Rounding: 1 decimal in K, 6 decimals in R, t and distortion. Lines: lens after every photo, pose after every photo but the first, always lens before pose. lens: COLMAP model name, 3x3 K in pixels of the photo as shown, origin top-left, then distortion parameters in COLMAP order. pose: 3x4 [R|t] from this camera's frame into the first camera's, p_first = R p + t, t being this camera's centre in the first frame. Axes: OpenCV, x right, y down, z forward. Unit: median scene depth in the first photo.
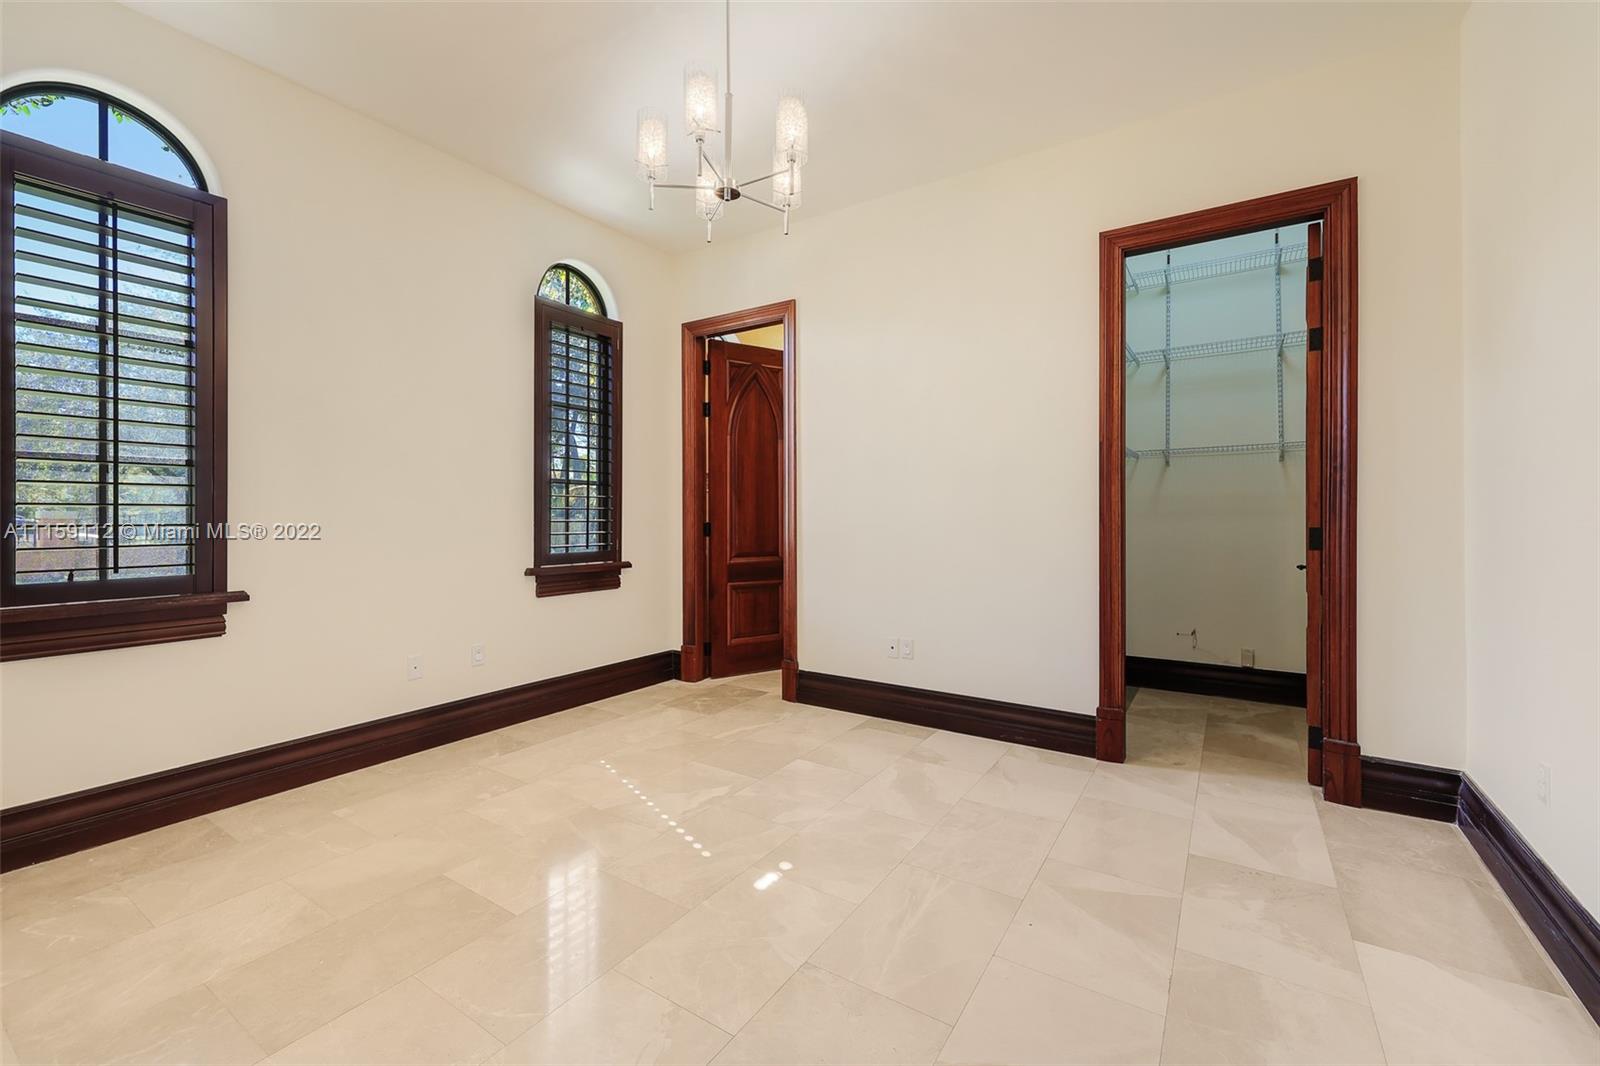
lens RADIAL K [[667.9, 0, 795.5], [0, 667.9, 521.9], [0, 0, 1]] dist [-0.001761, -0.000062]
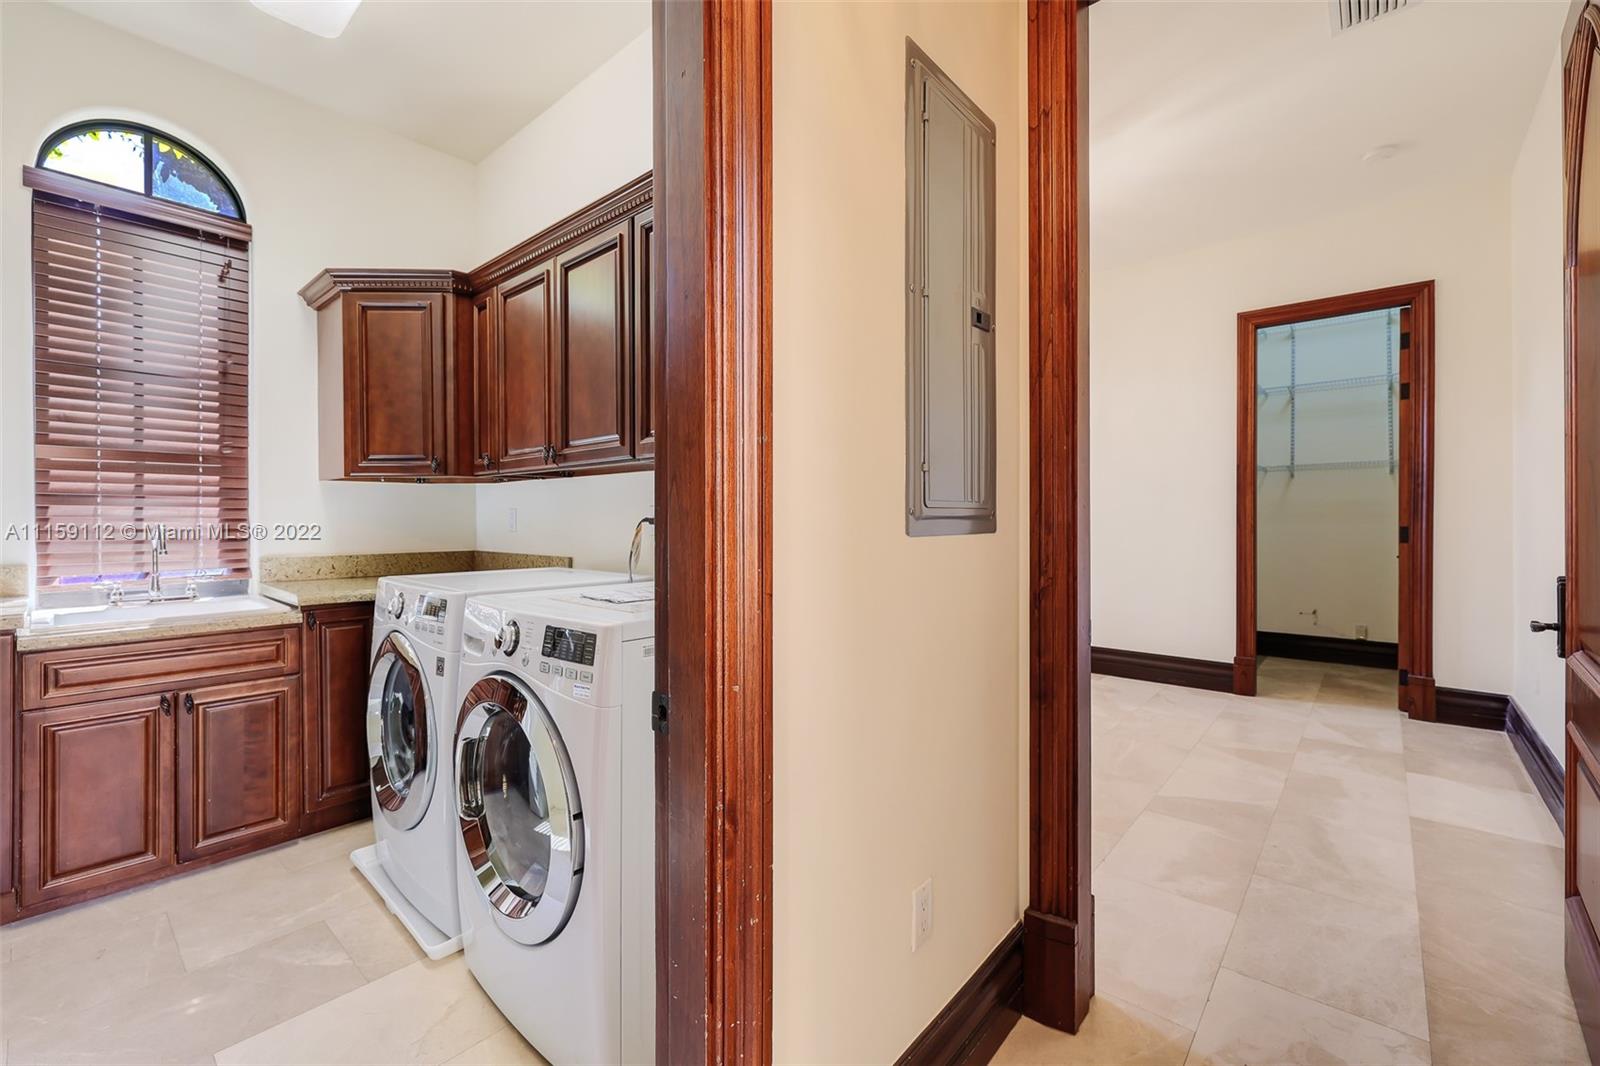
lens RADIAL K [[667.9, 0, 802.8], [0, 667.9, 528.1], [0, 0, 1]] dist [-0.001761, -0.000062]
pose [[0.991238, 0.000539, -0.132088, -0.255895], [0.000036, 0.999991, 0.004347, 0.005065], [0.132089, -0.004313, 0.991228, -0.495404]]
